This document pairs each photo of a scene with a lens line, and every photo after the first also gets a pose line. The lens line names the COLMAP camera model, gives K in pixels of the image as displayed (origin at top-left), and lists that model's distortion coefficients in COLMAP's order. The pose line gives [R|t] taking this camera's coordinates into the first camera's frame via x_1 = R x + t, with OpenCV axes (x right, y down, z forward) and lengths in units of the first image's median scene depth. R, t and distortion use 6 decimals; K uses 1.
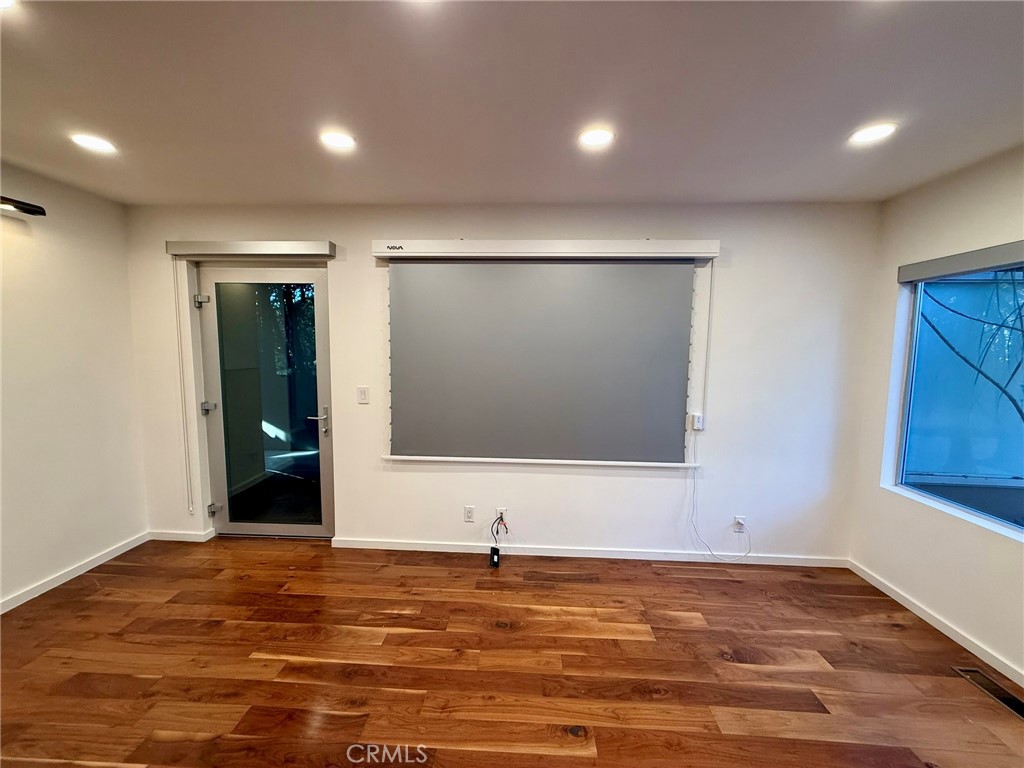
lens RADIAL K [[400.1, 0, 494.4], [0, 400.1, 382.5], [0, 0, 1]] dist [0.000173, 0.000122]
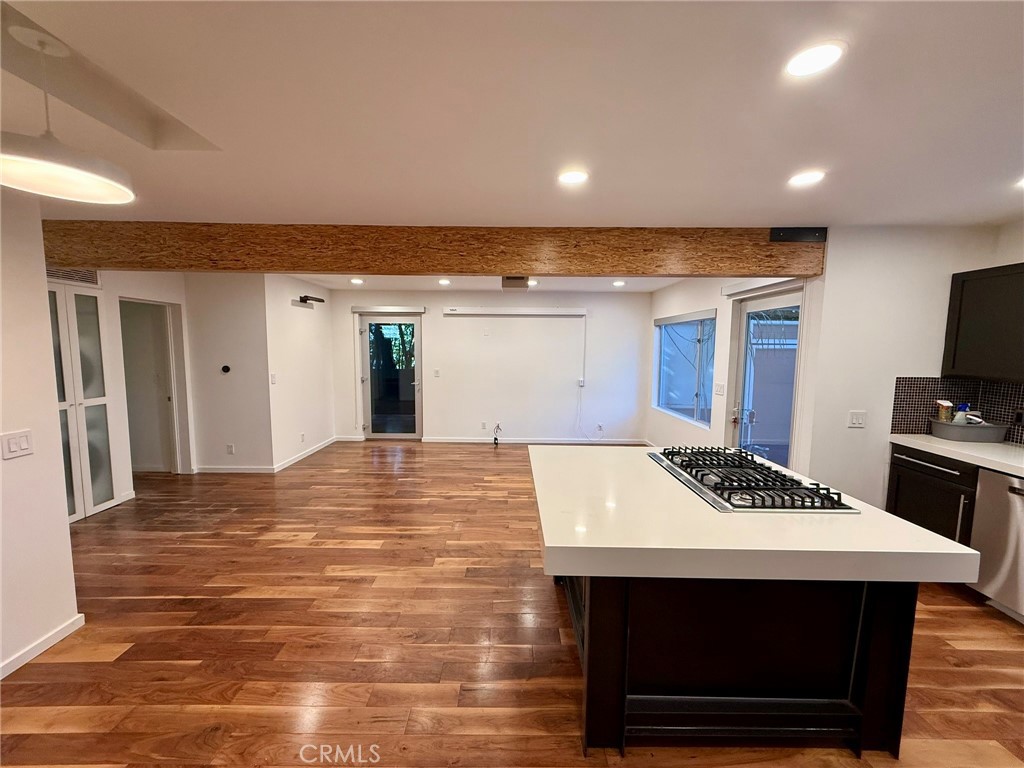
lens RADIAL K [[406.3, 0, 508.9], [0, 406.3, 385.4], [0, 0, 1]] dist [-0.000872, 0.000062]
pose [[0.998701, -0.008296, 0.050277, -0.039460], [0.008233, 0.999965, 0.001445, 0.110201], [-0.050287, -0.001029, 0.998734, -1.424763]]
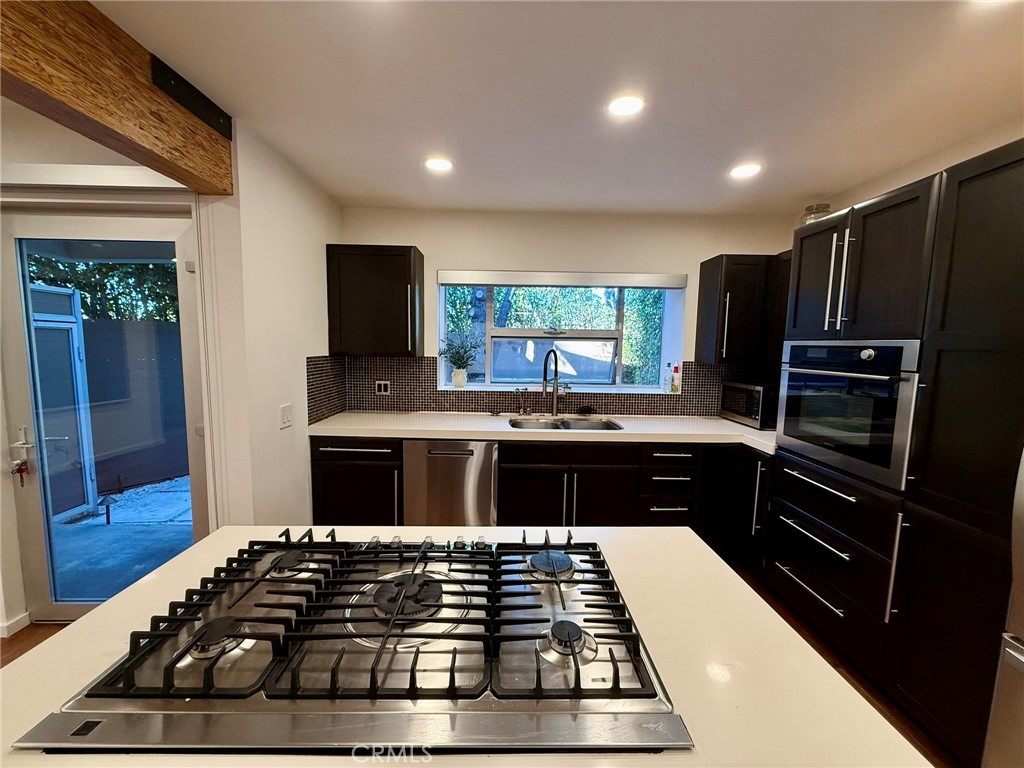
lens RADIAL K [[406.3, 0, 508.9], [0, 406.3, 385.4], [0, 0, 1]] dist [-0.000872, 0.000062]
pose [[-0.075903, -0.108395, 0.991206, 0.125319], [0.080209, 0.990188, 0.114426, 0.092475], [-0.993884, 0.088189, -0.066464, -0.748098]]
